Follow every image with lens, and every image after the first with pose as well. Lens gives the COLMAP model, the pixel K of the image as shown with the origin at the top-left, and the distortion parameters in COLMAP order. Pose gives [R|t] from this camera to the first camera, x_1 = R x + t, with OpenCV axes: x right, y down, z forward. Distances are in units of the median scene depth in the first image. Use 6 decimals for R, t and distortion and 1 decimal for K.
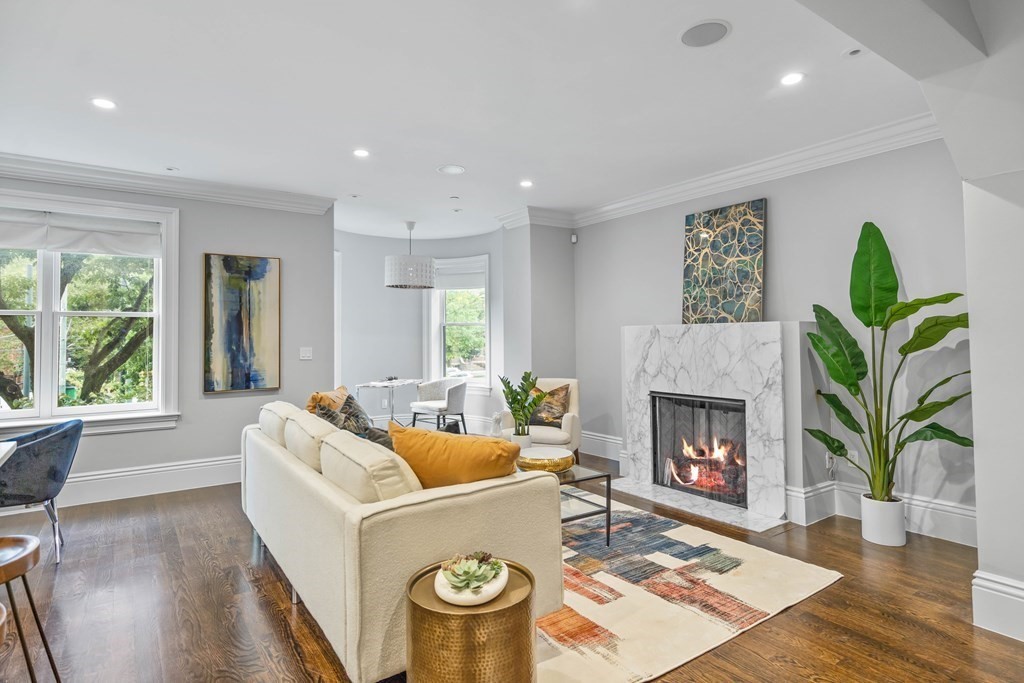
lens RADIAL K [[548.6, 0, 515.8], [0, 548.6, 315.7], [0, 0, 1]] dist [-0.003618, 0.001402]
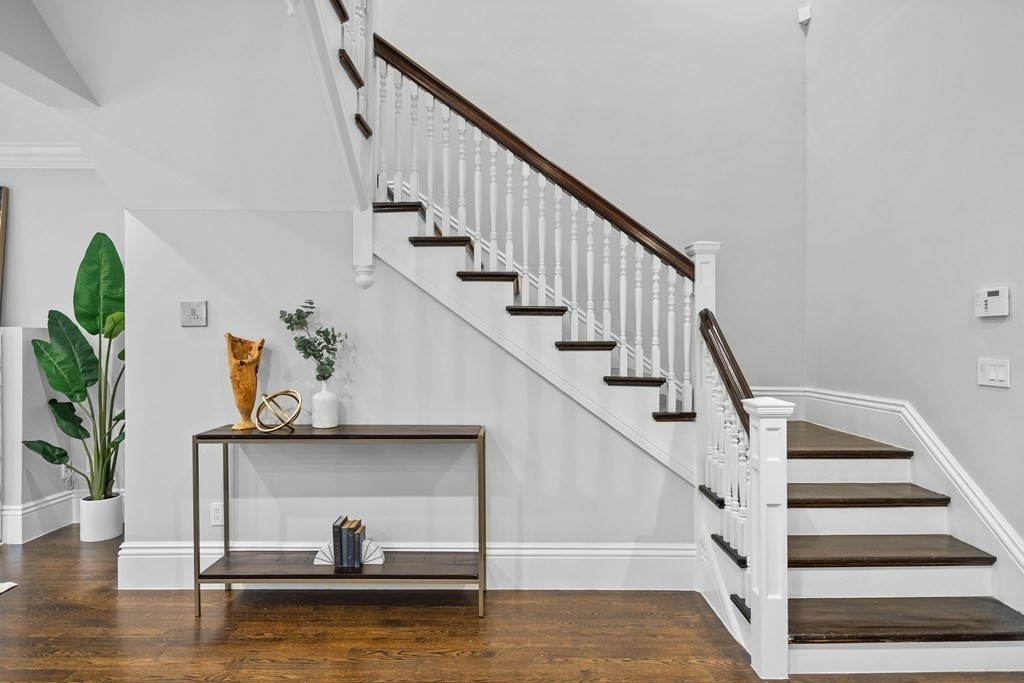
lens RADIAL K [[579.8, 0, 515.1], [0, 579.8, 340.4], [0, 0, 1]] dist [-0.002480, 0.004828]
pose [[0.579215, 0.010224, 0.815111, 0.165643], [-0.036929, 0.999224, 0.013708, -0.010068], [-0.814338, -0.038041, 0.579143, -0.212910]]
